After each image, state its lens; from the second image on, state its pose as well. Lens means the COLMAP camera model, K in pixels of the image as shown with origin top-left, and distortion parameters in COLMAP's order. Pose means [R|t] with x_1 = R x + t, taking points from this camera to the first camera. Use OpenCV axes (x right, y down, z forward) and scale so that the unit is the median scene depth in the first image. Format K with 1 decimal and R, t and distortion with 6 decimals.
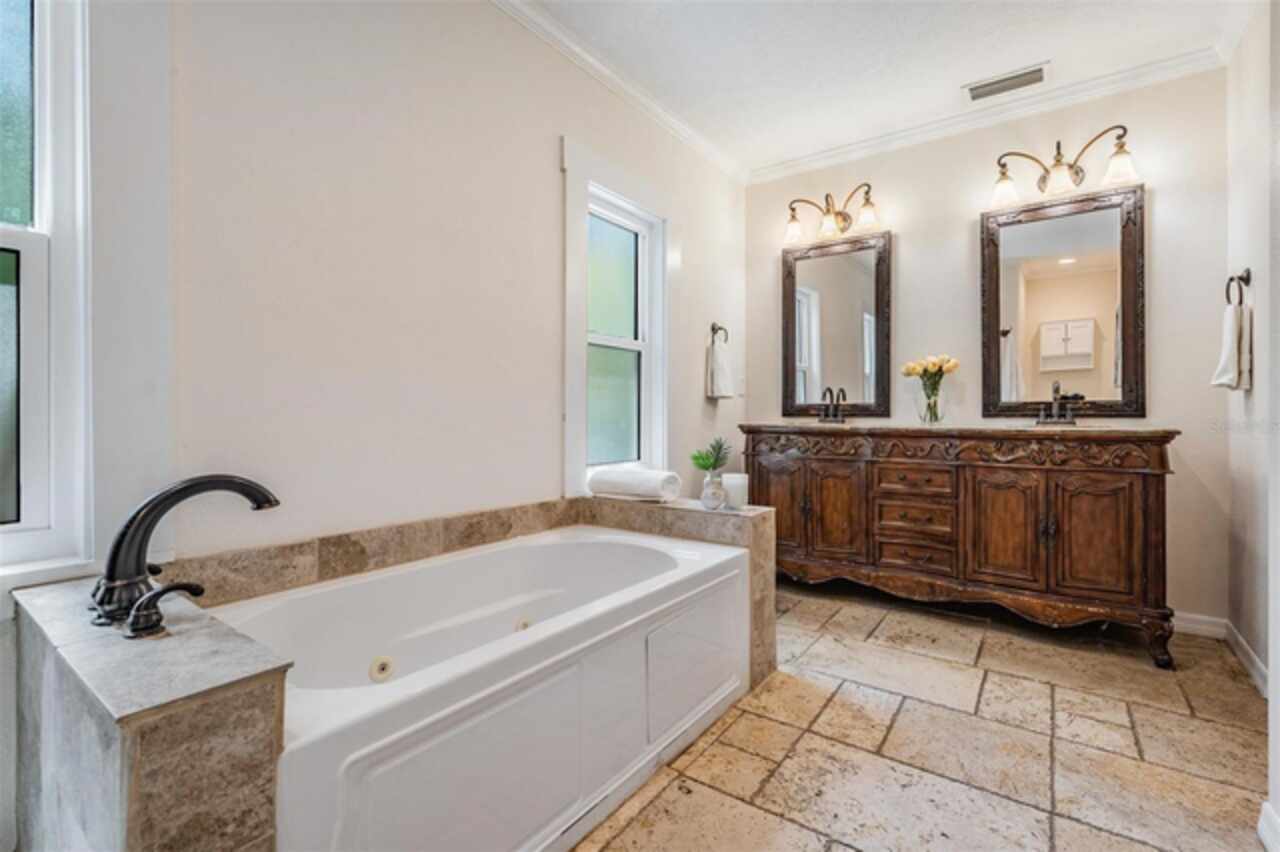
lens RADIAL K [[570.2, 0, 638.4], [0, 570.2, 418.0], [0, 0, 1]] dist [-0.000512, -0.000028]
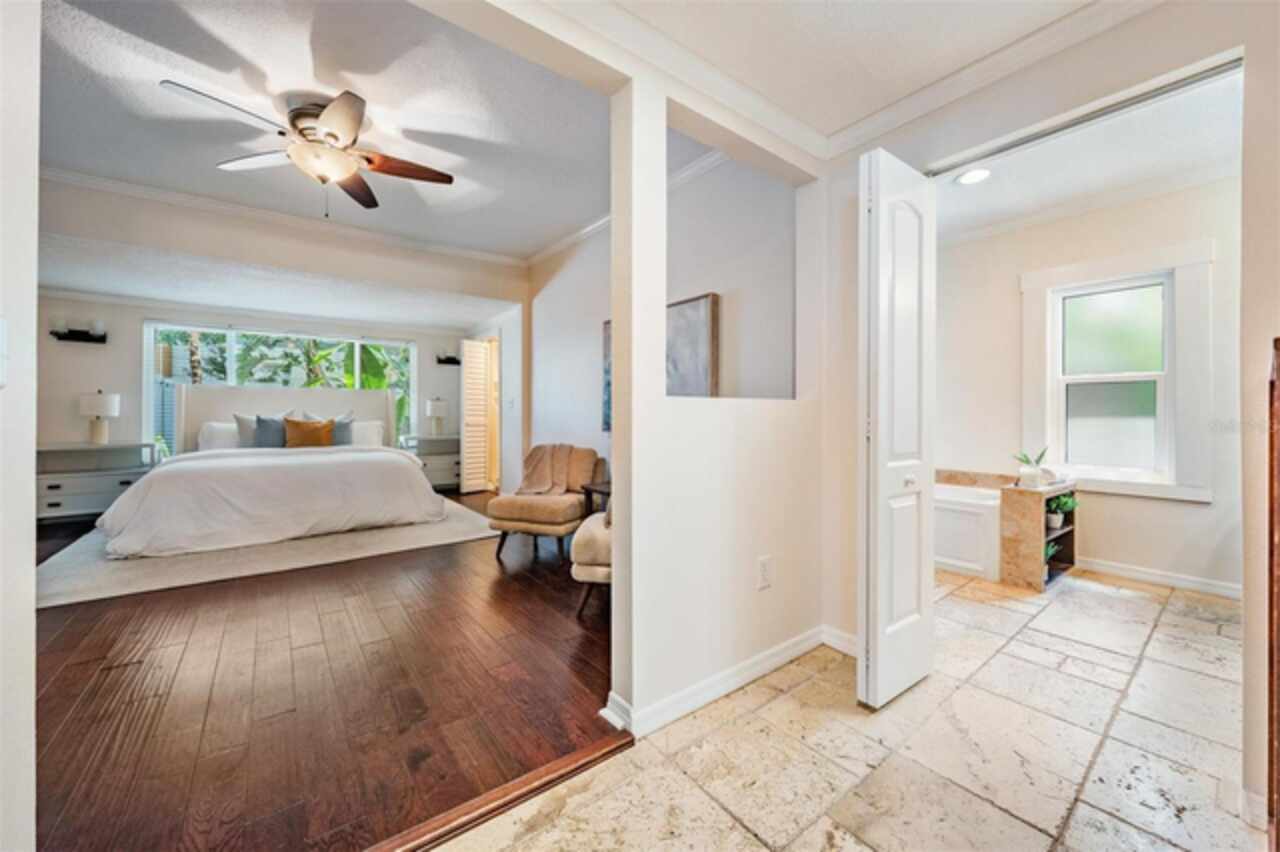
lens RADIAL K [[480.5, 0, 642.0], [0, 480.5, 418.4], [0, 0, 1]] dist [-0.000833, -0.000089]
pose [[-0.280265, 0.001708, -0.959921, 1.922765], [-0.002756, 0.999993, 0.002584, -0.046940], [0.959919, 0.003369, -0.280258, 0.321356]]
